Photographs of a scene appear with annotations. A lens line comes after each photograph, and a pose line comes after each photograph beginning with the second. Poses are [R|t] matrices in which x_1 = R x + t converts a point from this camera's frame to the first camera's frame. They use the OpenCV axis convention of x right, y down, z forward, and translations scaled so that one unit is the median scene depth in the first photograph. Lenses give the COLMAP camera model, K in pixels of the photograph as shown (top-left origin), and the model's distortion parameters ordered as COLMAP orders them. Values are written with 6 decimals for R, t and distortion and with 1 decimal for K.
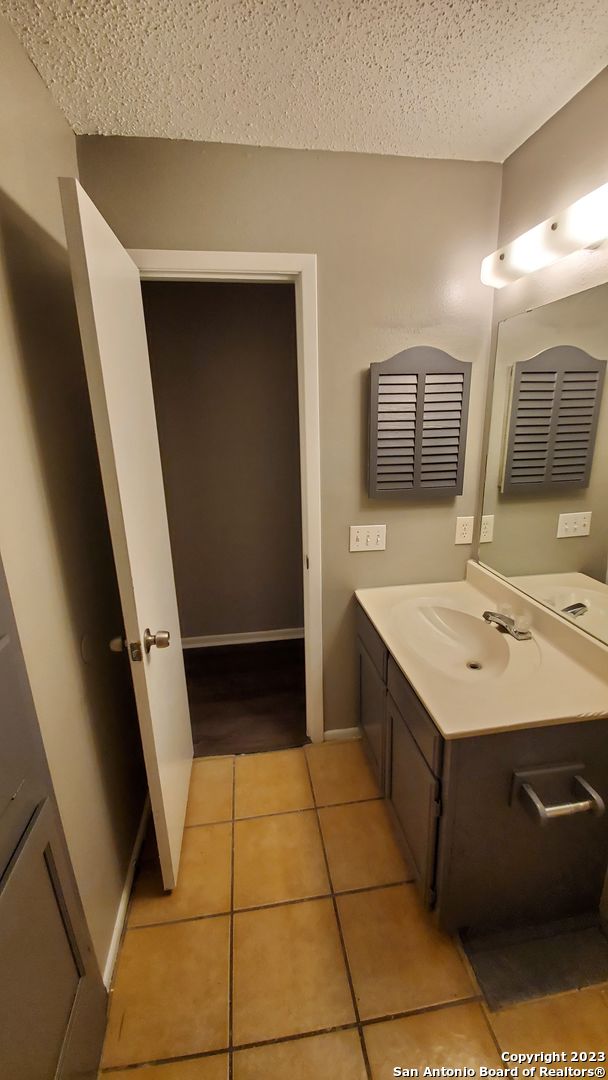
lens RADIAL K [[428.1, 0, 305.9], [0, 428.1, 538.7], [0, 0, 1]] dist [0.002345, -0.007941]
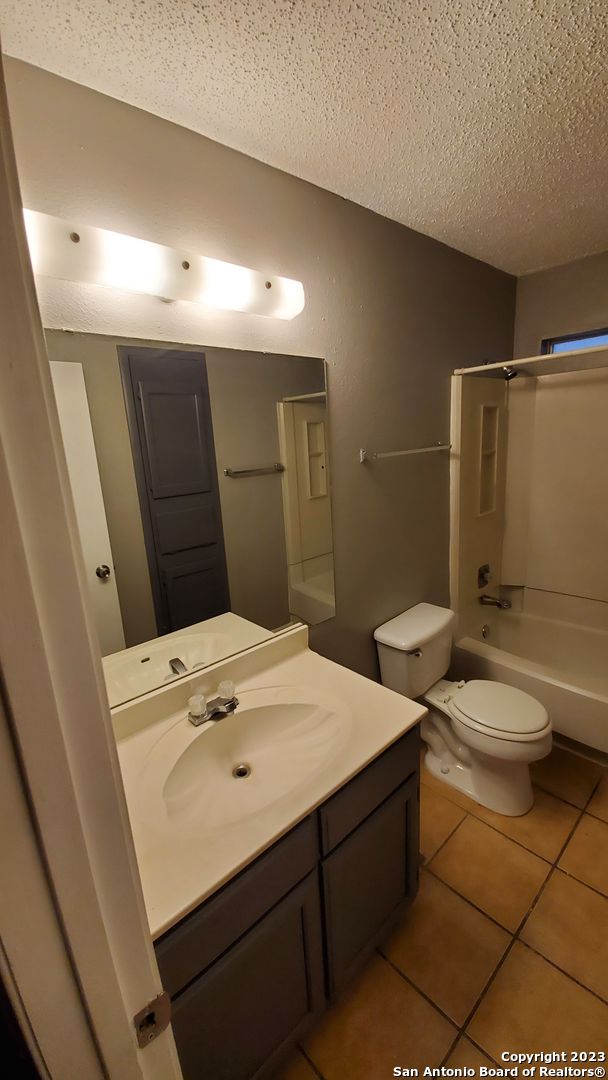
lens RADIAL K [[428.1, 0, 307.1], [0, 428.1, 541.3], [0, 0, 1]] dist [0.002345, -0.007941]
pose [[-0.570351, -0.134704, 0.810281, -0.280429], [0.292856, 0.888287, 0.353811, -0.351982], [-0.767421, 0.439092, -0.467186, 1.173559]]
